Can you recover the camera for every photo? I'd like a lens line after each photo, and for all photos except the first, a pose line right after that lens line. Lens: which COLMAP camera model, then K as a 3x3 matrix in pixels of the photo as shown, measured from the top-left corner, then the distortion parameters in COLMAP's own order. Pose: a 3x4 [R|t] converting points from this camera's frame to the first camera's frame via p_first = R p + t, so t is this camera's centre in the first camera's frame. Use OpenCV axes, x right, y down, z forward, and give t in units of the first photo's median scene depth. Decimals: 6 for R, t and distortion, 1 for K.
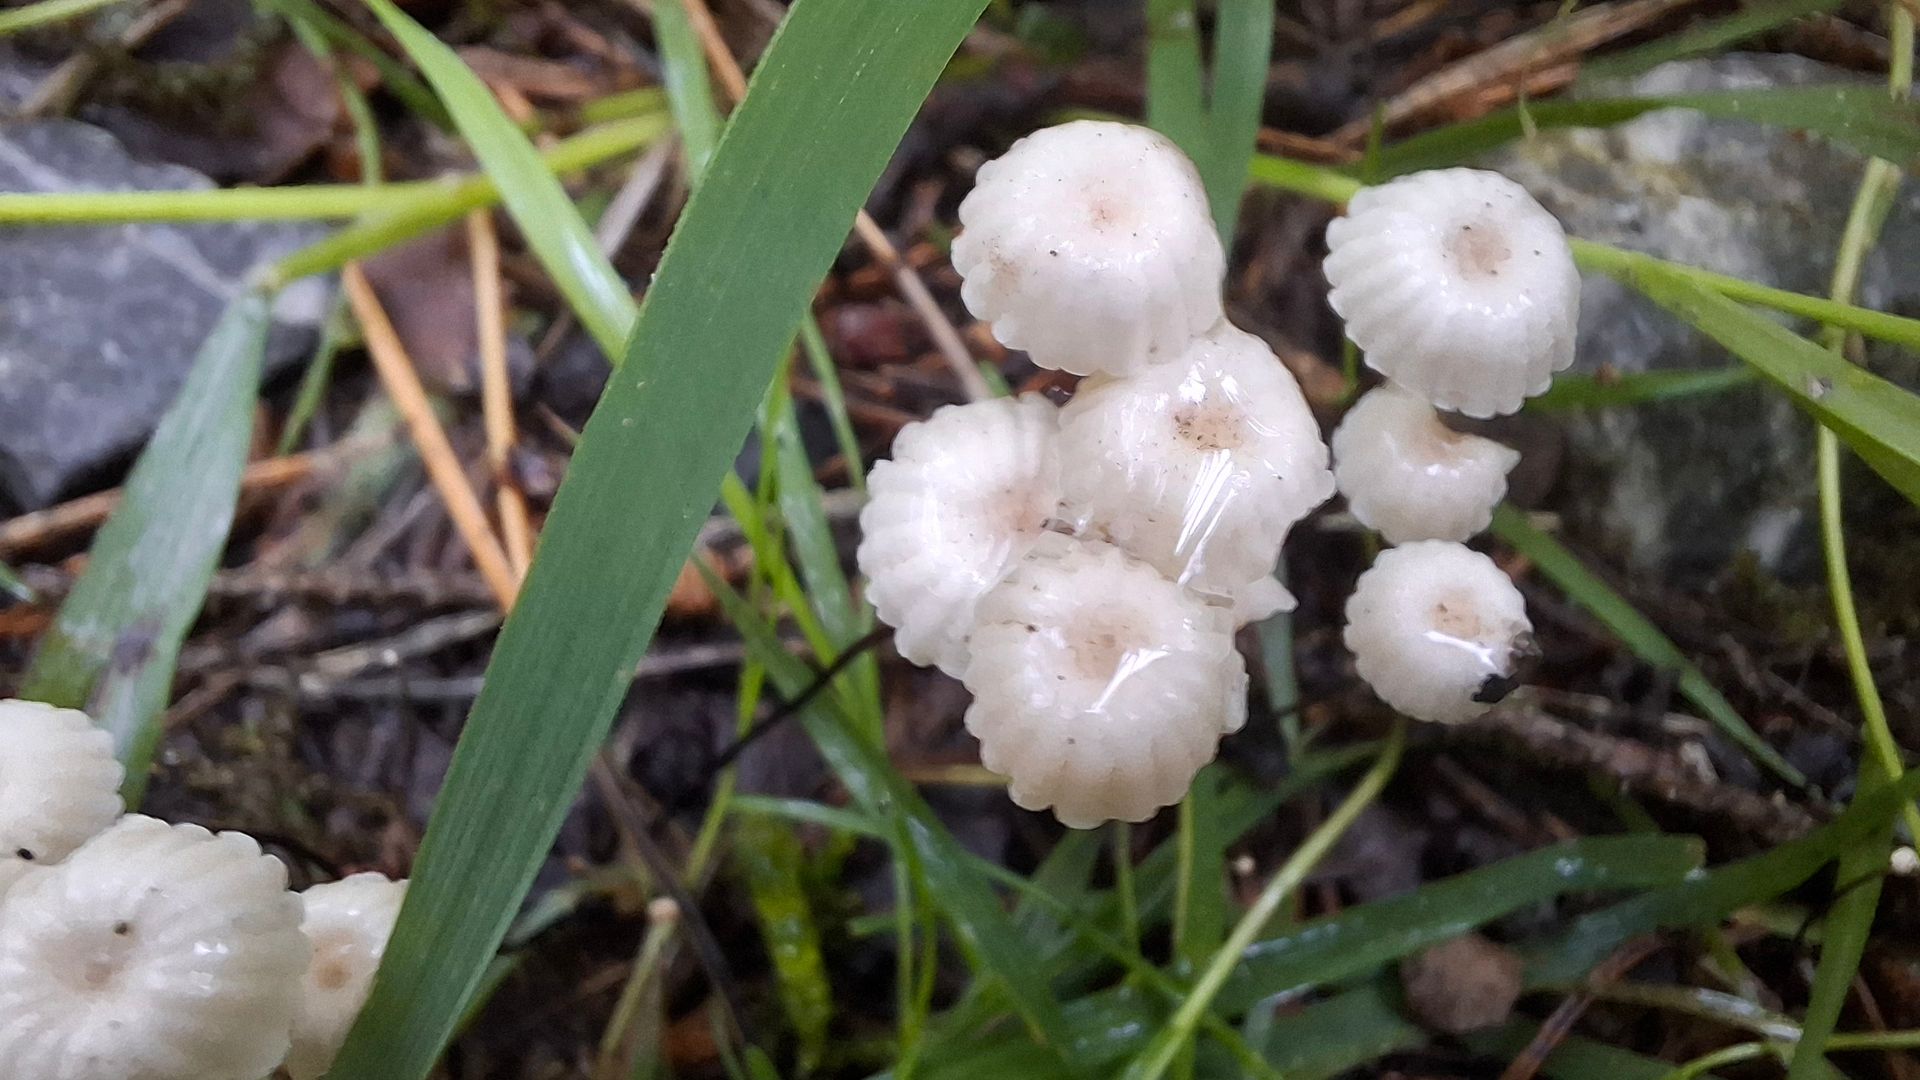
lens RADIAL K [[1520.9, 0, 1003.8], [0, 1520.9, 537.1], [0, 0, 1]] dist [-0.004656, 0.095238]
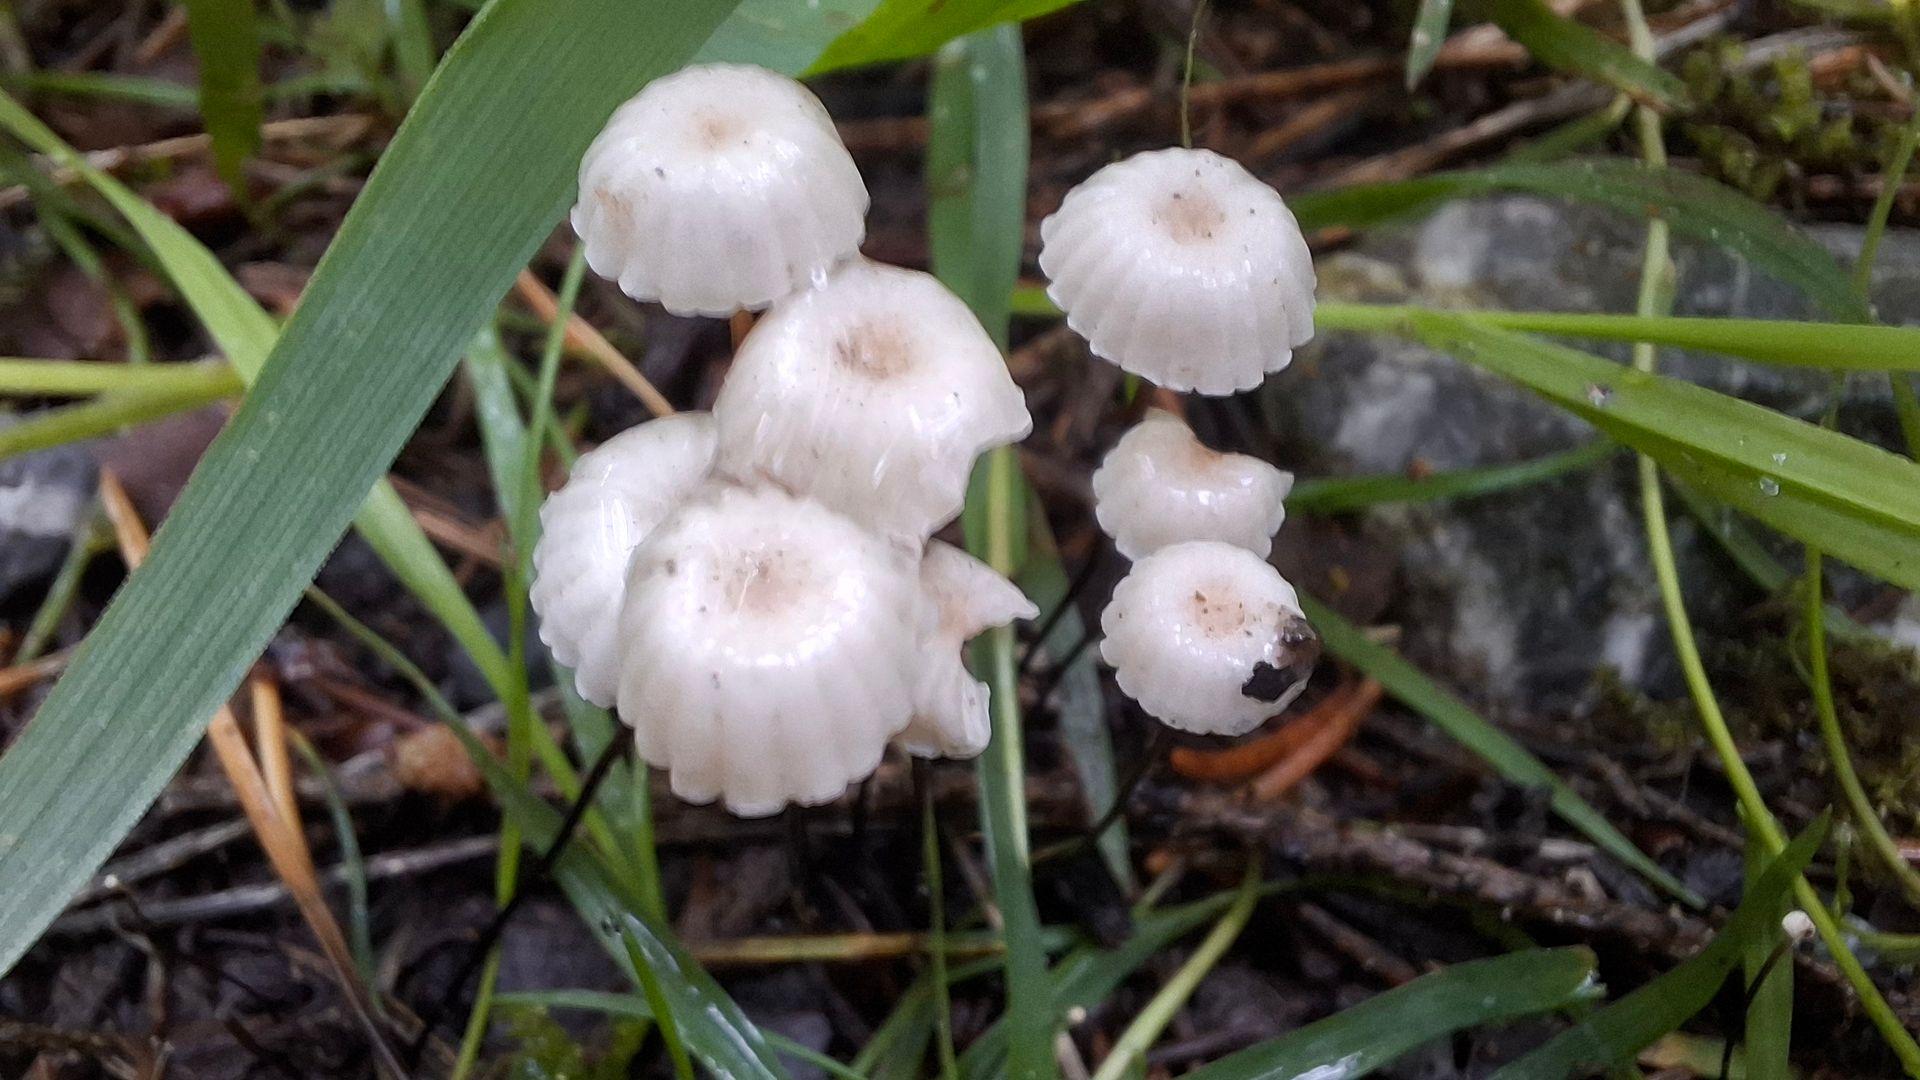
lens RADIAL K [[1535.4, 0, 960.0], [0, 1535.4, 540.0], [0, 0, 1]] dist [-0.005419, 0.008540]
pose [[0.996728, -0.075403, 0.029121, 0.072343], [0.079905, 0.973520, -0.214180, 0.112646], [-0.012200, 0.215807, 0.976360, 0.068512]]
